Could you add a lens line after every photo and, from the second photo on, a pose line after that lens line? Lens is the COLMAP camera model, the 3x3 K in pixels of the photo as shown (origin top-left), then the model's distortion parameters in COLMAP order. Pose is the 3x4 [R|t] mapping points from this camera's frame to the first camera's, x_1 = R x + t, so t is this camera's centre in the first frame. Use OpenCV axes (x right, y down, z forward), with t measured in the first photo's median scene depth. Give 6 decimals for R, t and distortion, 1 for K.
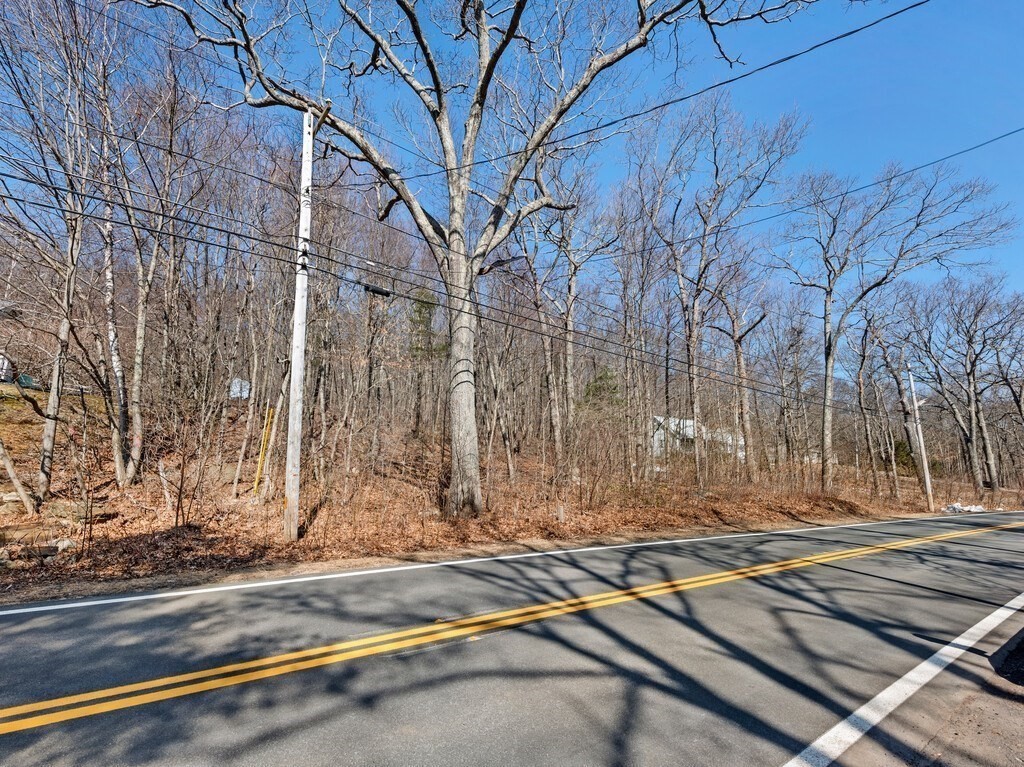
lens RADIAL K [[517.1, 0, 470.4], [0, 517.1, 382.2], [0, 0, 1]] dist [0.018050, -0.006264]
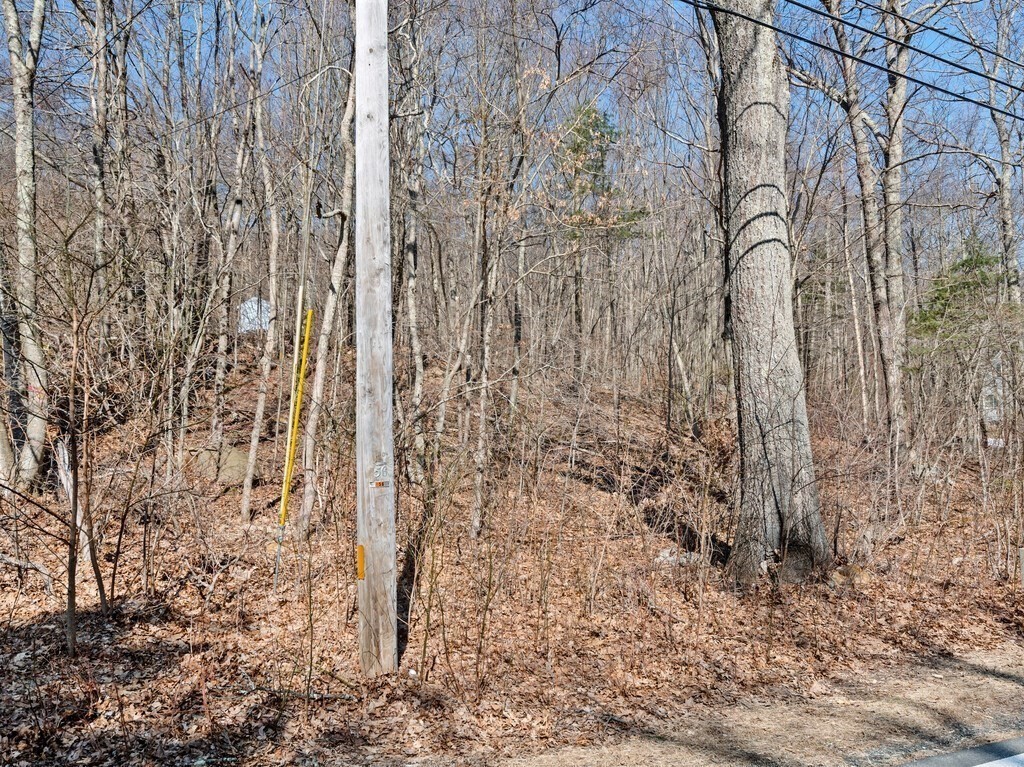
lens RADIAL K [[848.6, 0, 516.7], [0, 848.6, 383.6], [0, 0, 1]] dist [0.015822, -0.002008]
pose [[0.990787, -0.019046, -0.134085, -0.117054], [0.030955, 0.995701, 0.087296, 0.045060], [0.131846, -0.090642, 0.987117, 0.312707]]
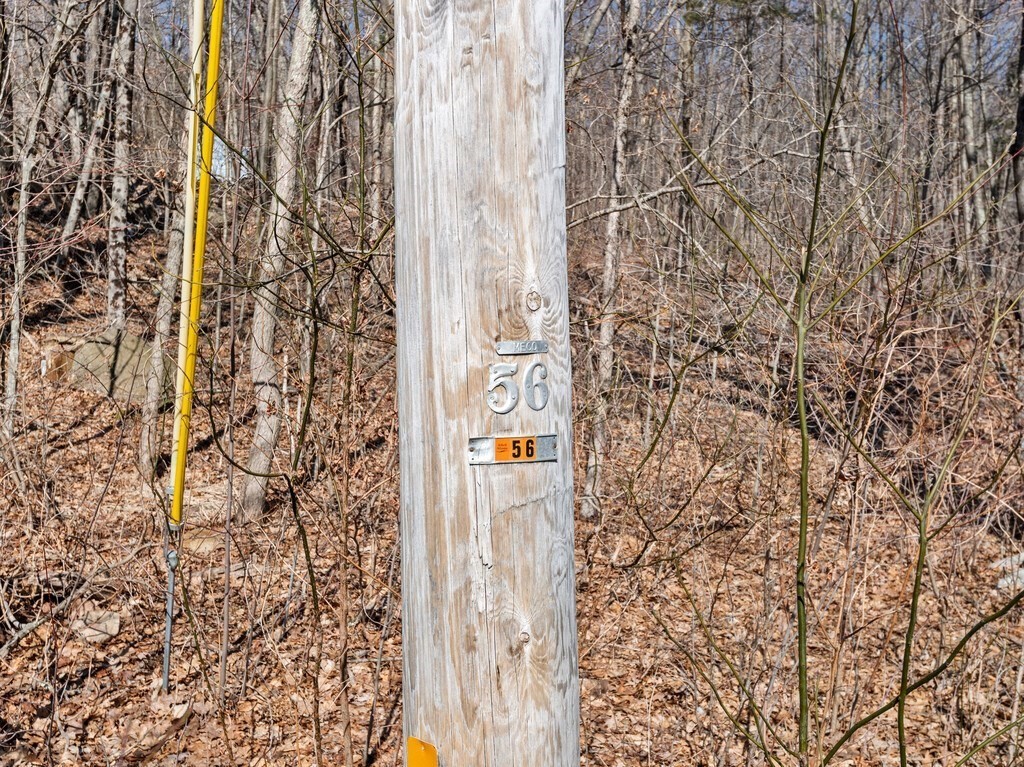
lens RADIAL K [[1042.3, 0, 513.0], [0, 1042.3, 384.2], [0, 0, 1]] dist [0.085574, 0.000000]
pose [[0.985449, 0.006699, -0.169840, -0.222442], [0.025469, 0.982122, 0.186515, 0.102461], [0.168053, -0.188127, 0.967660, 0.609667]]
